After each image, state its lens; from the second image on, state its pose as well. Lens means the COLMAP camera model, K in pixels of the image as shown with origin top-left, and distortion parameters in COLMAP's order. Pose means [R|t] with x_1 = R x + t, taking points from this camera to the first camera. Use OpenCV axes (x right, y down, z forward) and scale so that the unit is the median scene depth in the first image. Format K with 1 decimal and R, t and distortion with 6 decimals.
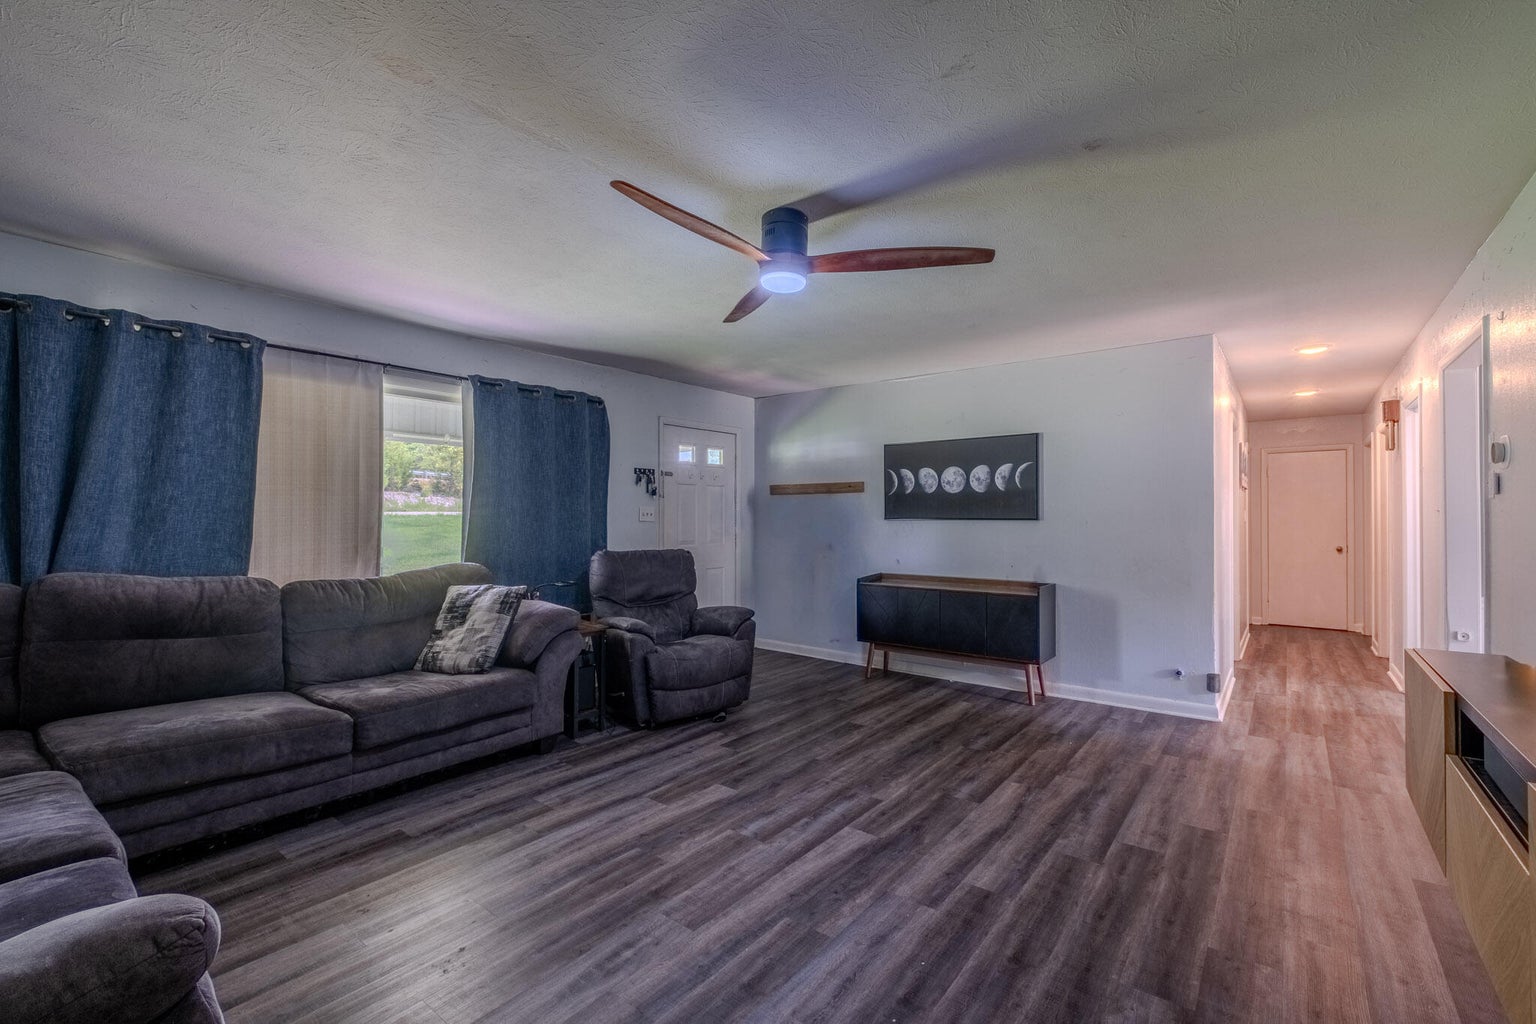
lens RADIAL K [[656.0, 0, 770.3], [0, 656.0, 508.3], [0, 0, 1]] dist [0.002787, -0.007321]
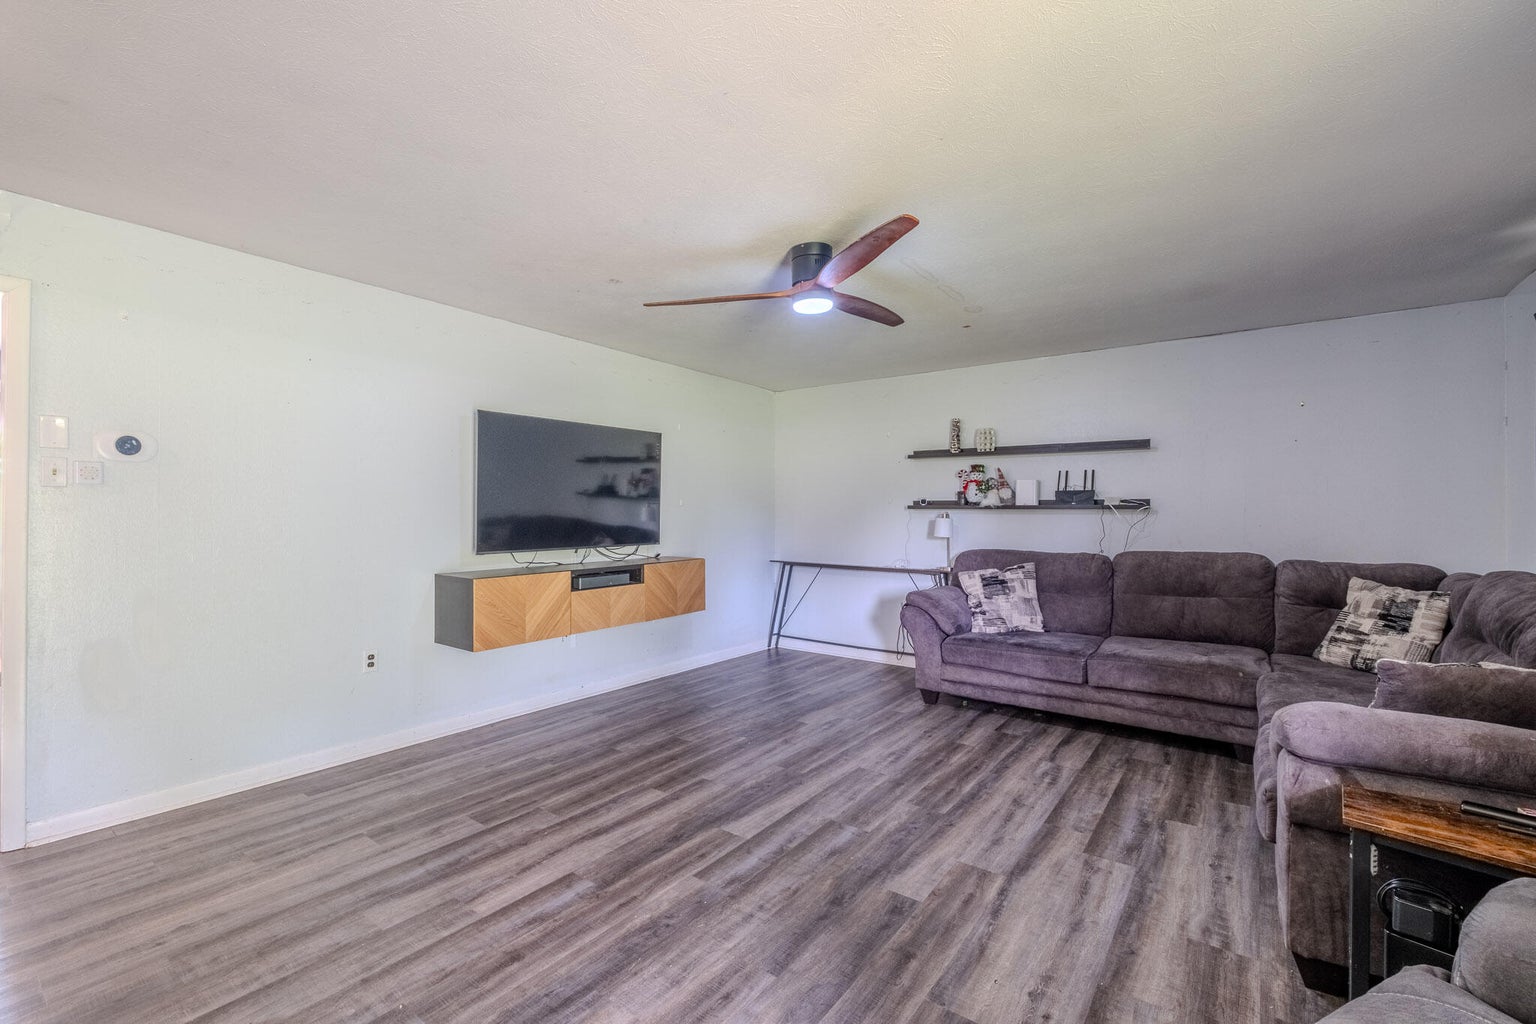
lens RADIAL K [[656.0, 0, 770.3], [0, 656.0, 508.3], [0, 0, 1]] dist [0.002787, -0.007321]
pose [[-0.999521, -0.006022, -0.030352, 0.116836], [-0.005419, 0.999788, -0.019886, 0.027117], [0.030466, -0.019712, -0.999341, 1.960422]]
